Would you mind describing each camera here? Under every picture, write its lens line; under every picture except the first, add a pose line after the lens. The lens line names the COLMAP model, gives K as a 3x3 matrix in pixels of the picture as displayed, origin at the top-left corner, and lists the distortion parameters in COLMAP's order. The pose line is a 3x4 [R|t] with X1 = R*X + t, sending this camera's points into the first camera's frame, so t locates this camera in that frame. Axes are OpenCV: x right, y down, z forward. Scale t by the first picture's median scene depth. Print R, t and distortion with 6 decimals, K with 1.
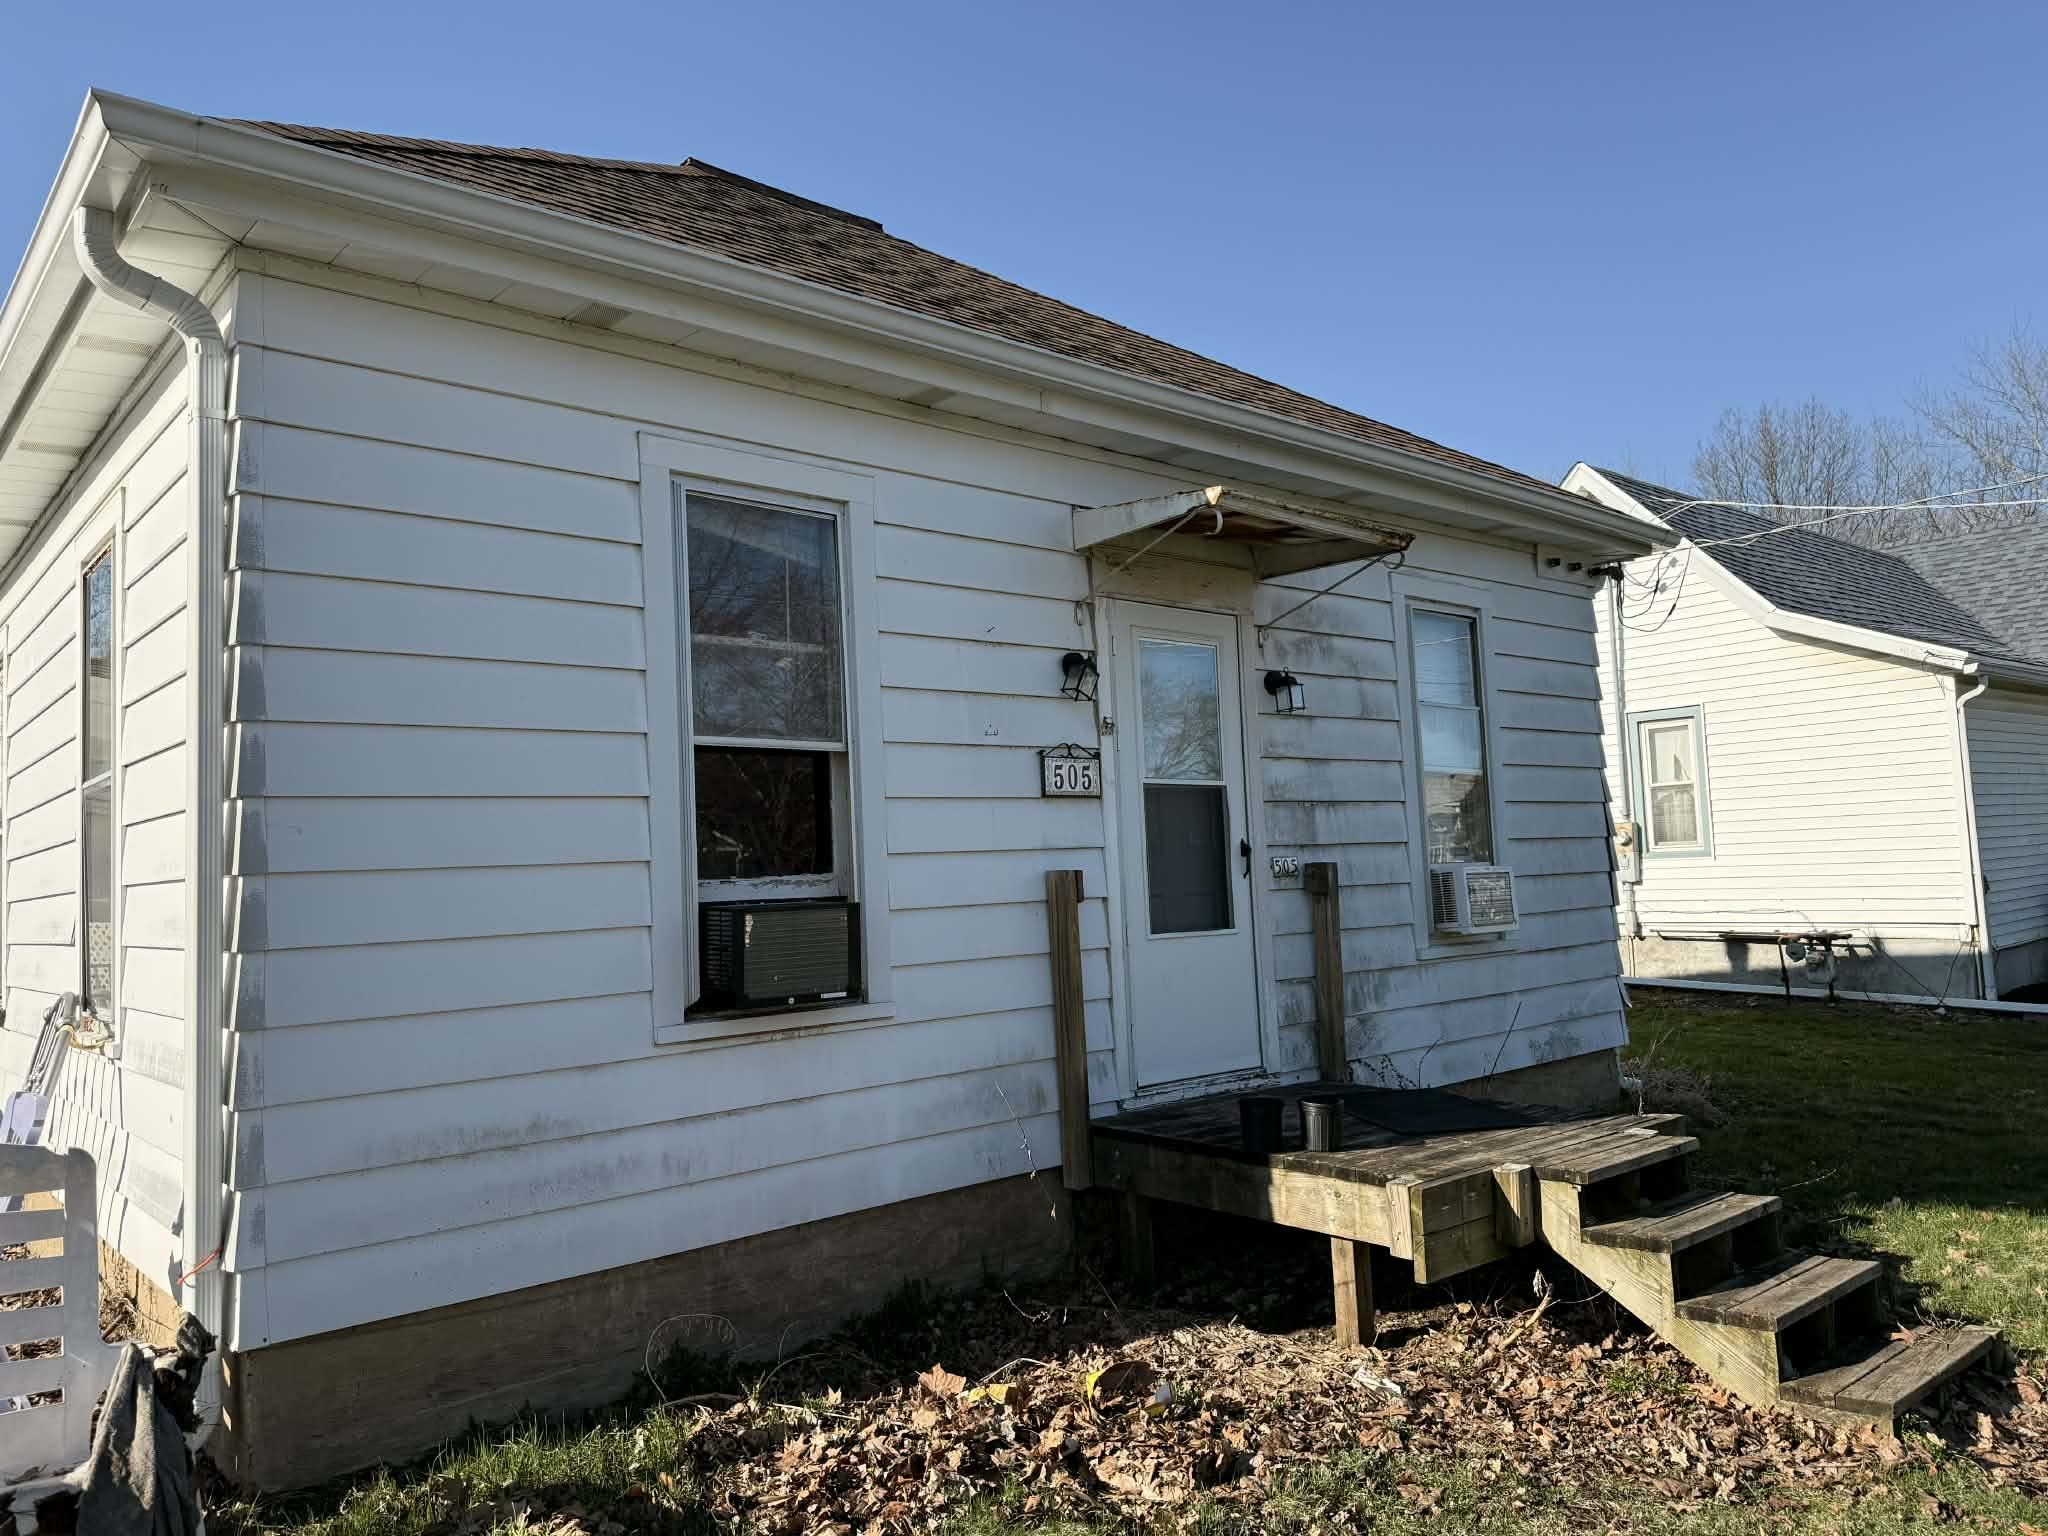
lens RADIAL K [[1461.0, 0, 1024.3], [0, 1461.0, 770.4], [0, 0, 1]] dist [0.064063, -0.073411]
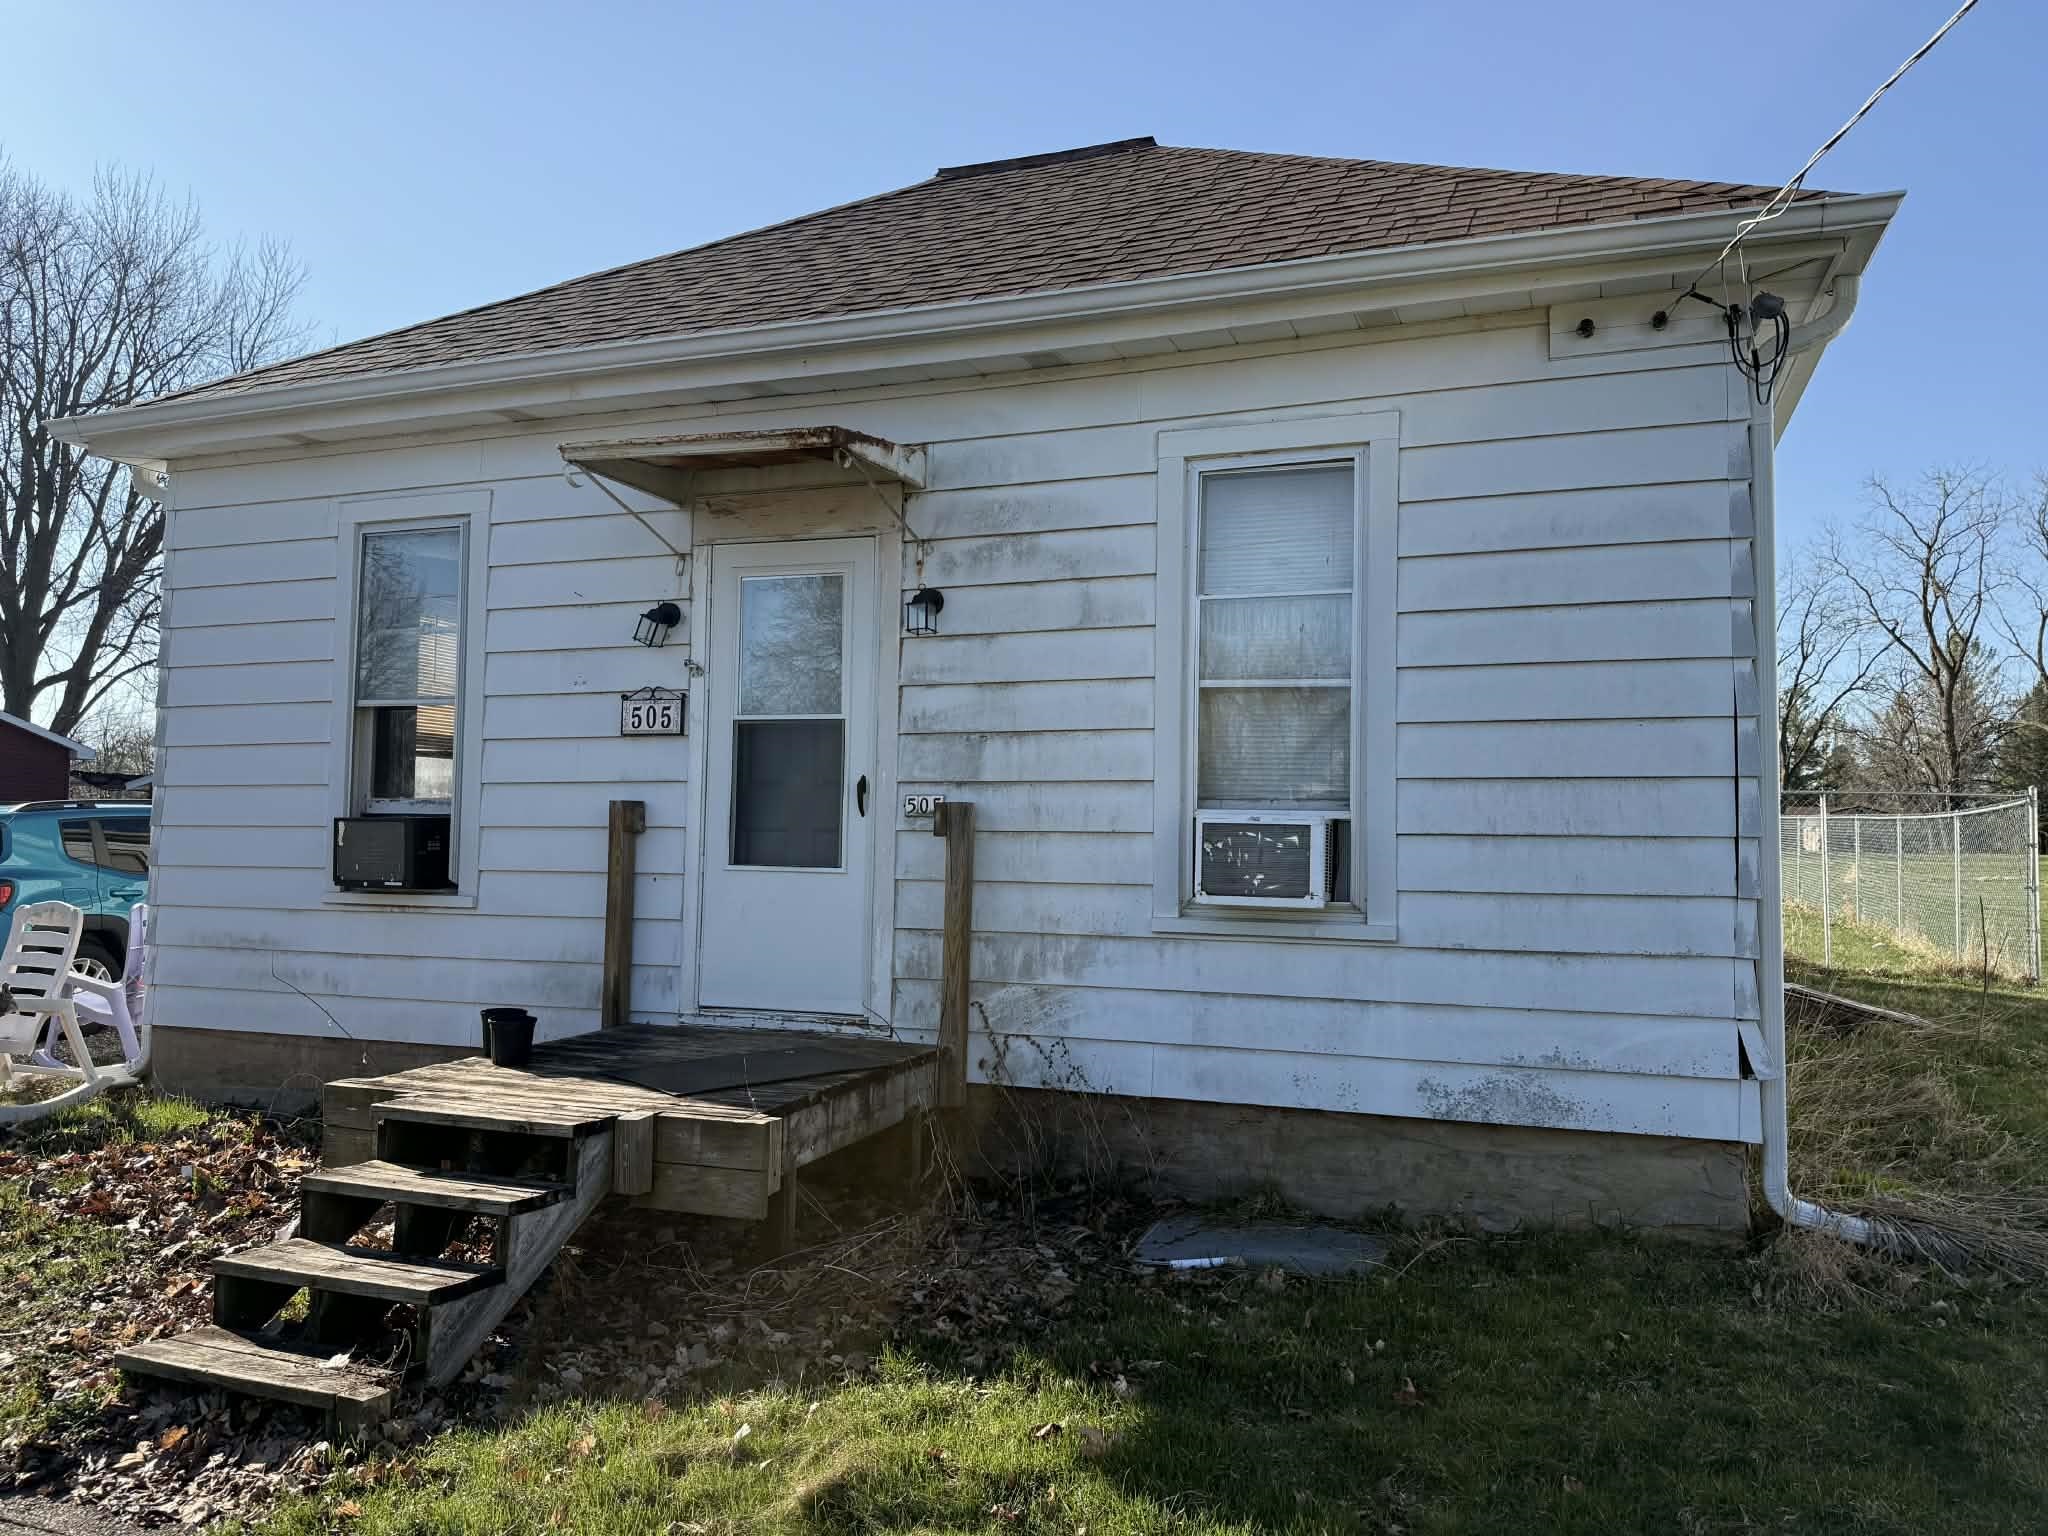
lens RADIAL K [[1163.7, 0, 1145.6], [0, 1163.7, 768.9], [0, 0, 1]] dist [0.026555, -0.002022]
pose [[0.532751, 0.010498, -0.846207, 0.891913], [0.035748, 0.998751, 0.034897, 0.023817], [0.845517, -0.048842, 0.531711, 0.762358]]
